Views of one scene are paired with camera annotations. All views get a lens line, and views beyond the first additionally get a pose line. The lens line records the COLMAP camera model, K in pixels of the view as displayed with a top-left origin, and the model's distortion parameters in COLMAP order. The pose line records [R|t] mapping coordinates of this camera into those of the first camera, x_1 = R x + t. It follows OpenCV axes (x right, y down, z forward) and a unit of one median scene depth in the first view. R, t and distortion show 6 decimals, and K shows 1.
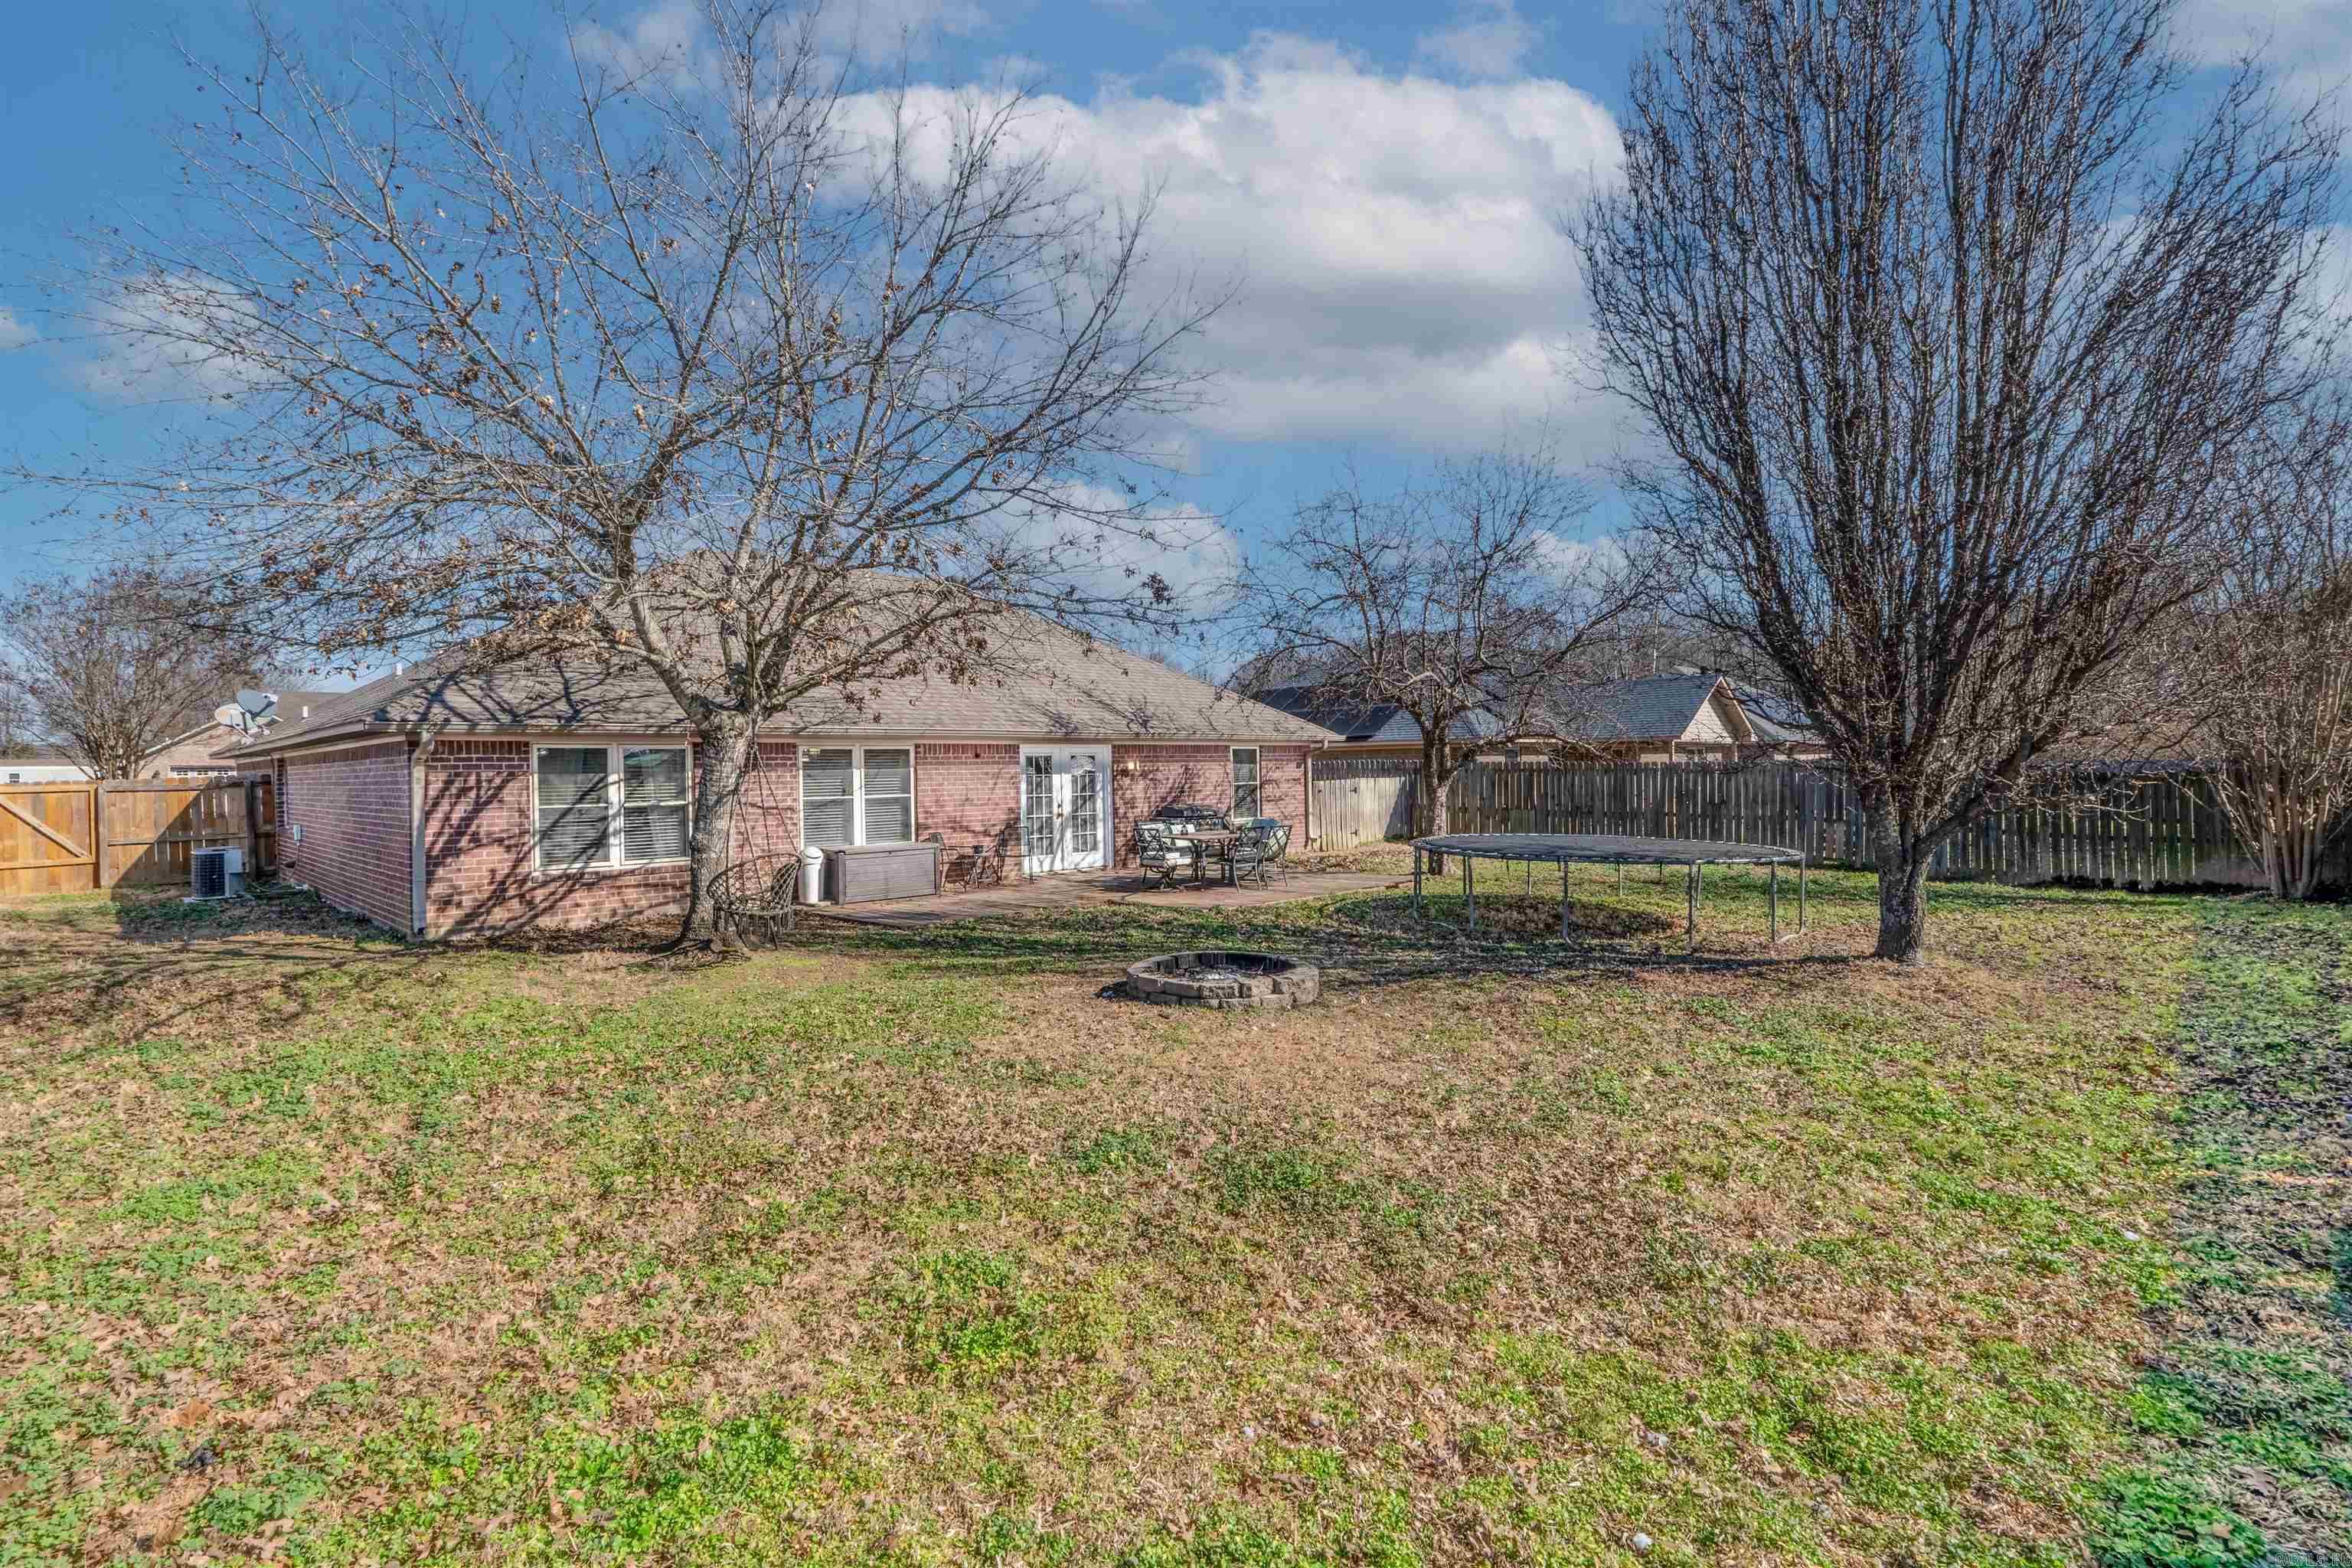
lens RADIAL K [[1111.9, 0, 1173.7], [0, 1111.9, 775.4], [0, 0, 1]] dist [-0.001721, 0.000187]
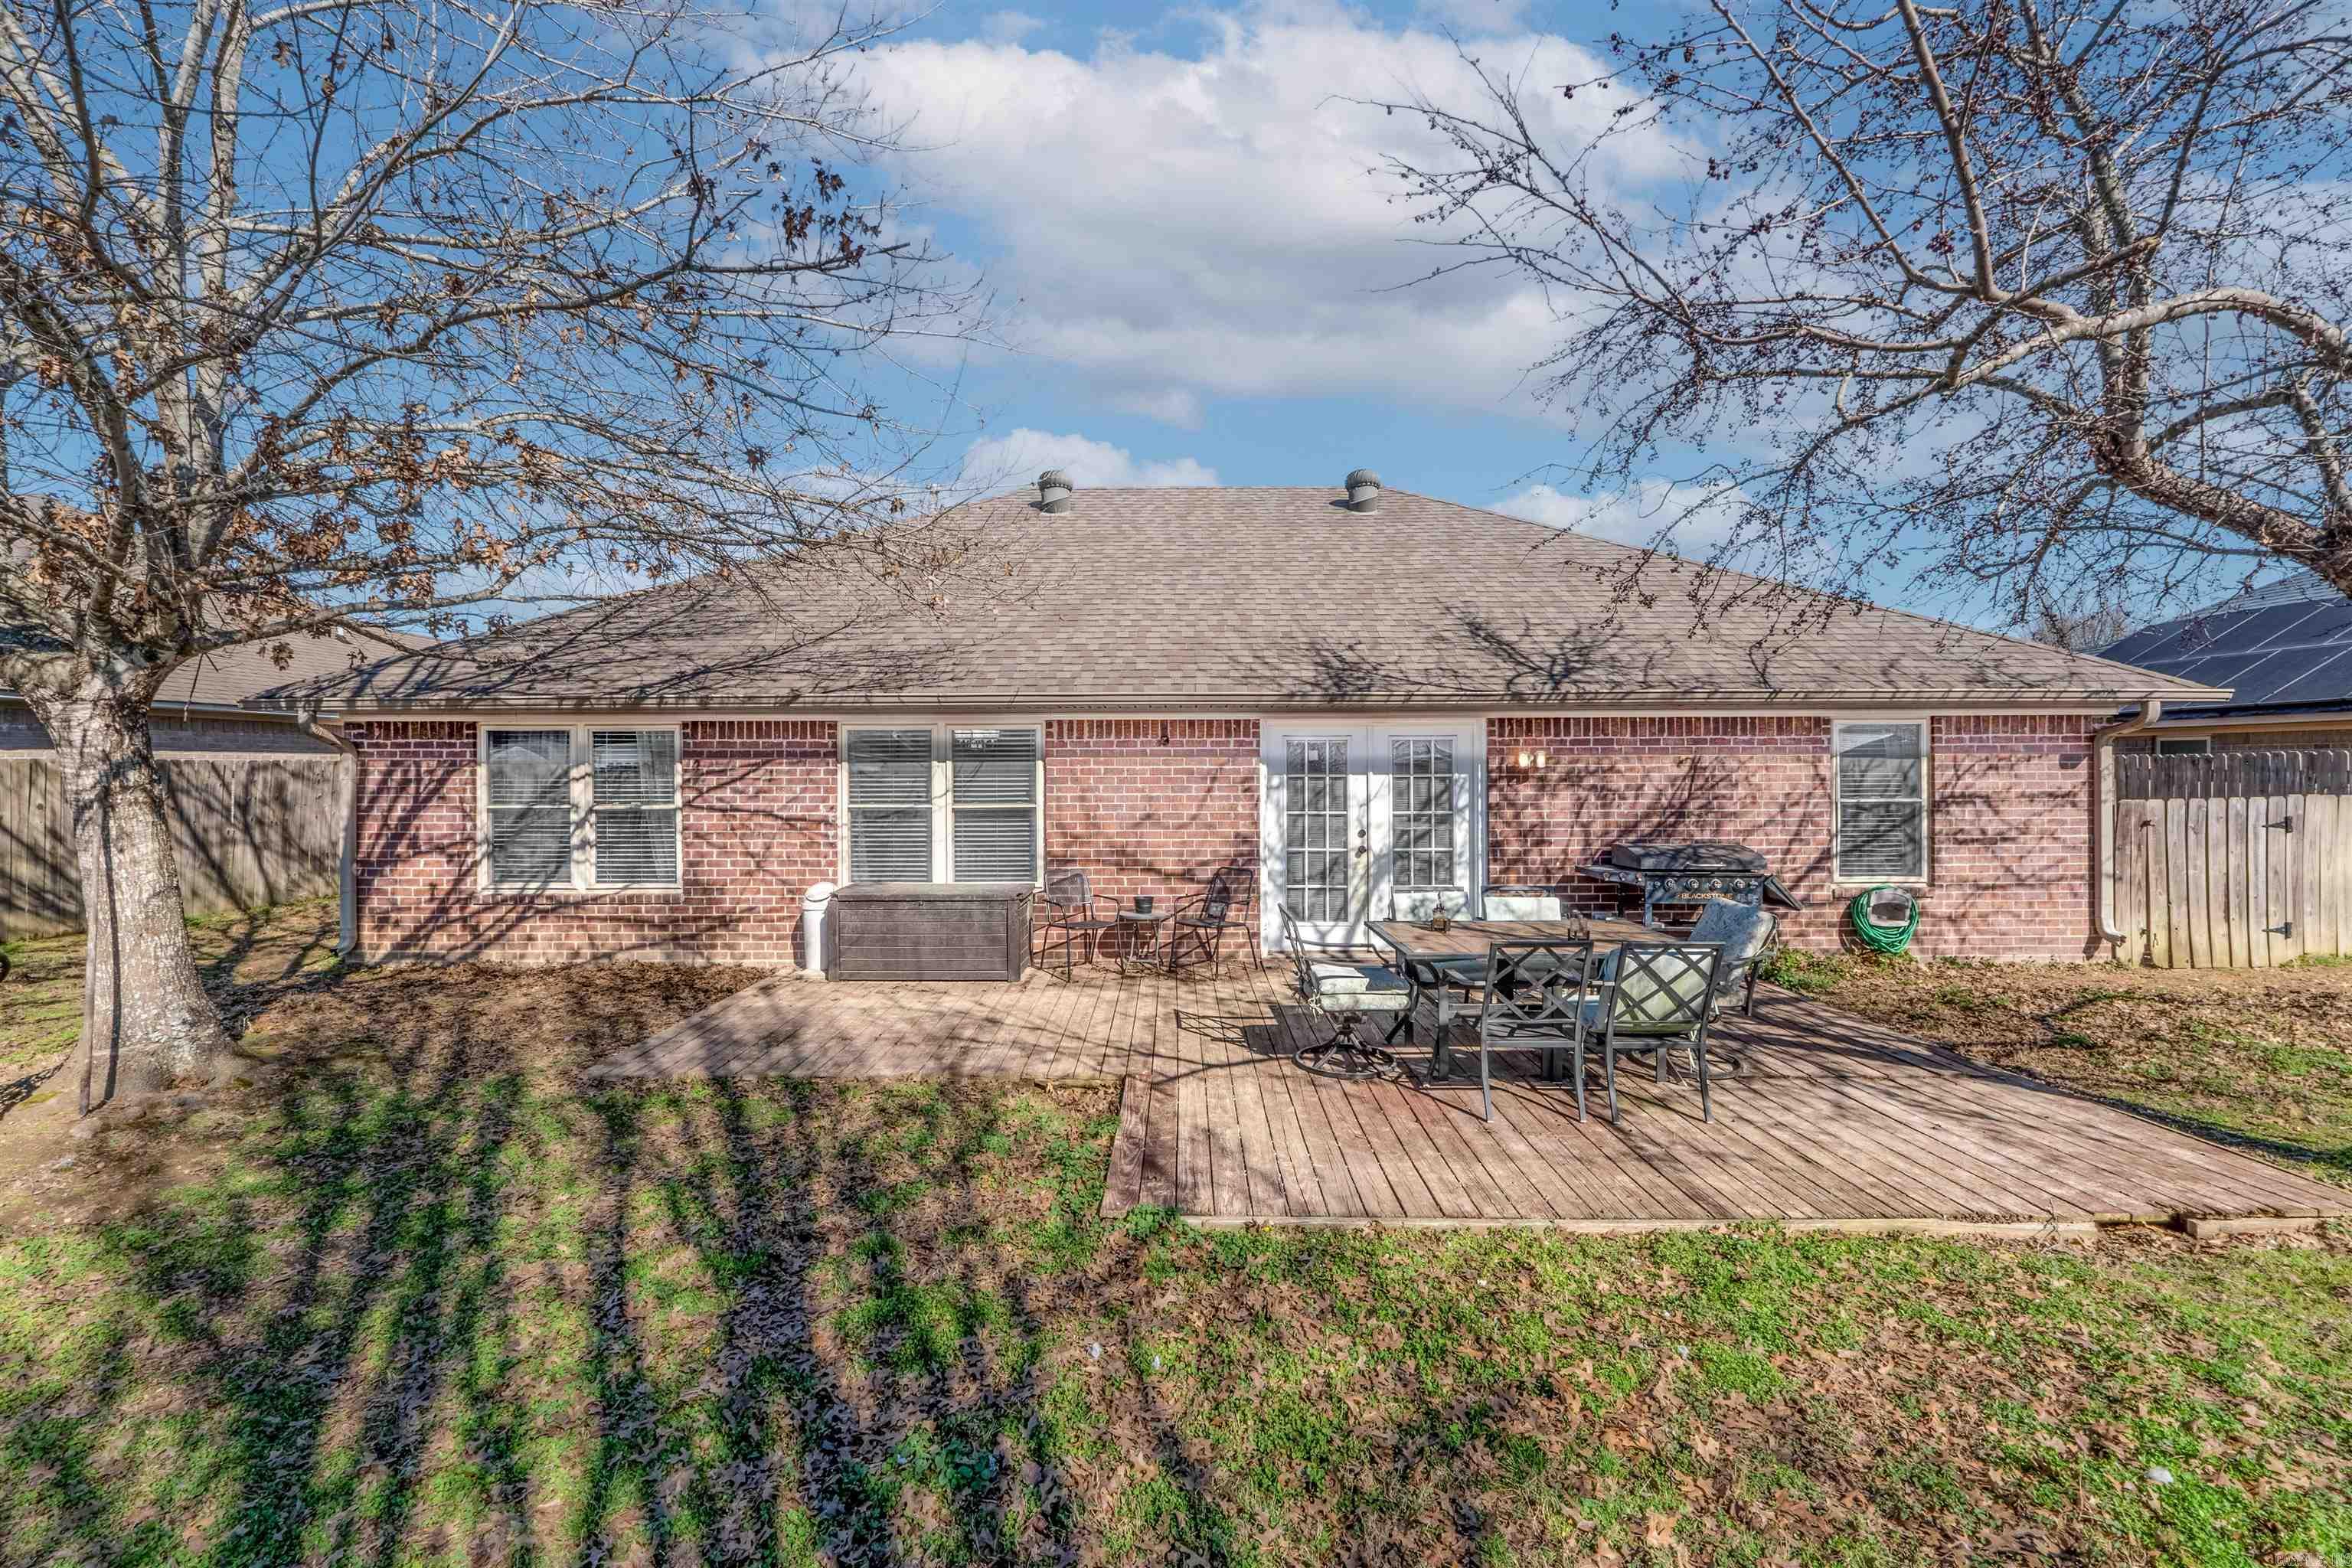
lens RADIAL K [[998.3, 0, 1166.2], [0, 998.3, 786.8], [0, 0, 1]] dist [-0.003020, 0.000253]
pose [[0.694951, 0.017743, -0.718838, 0.251475], [-0.012318, 0.999843, 0.012770, -0.000523], [0.718952, -0.000020, 0.695060, 0.833615]]
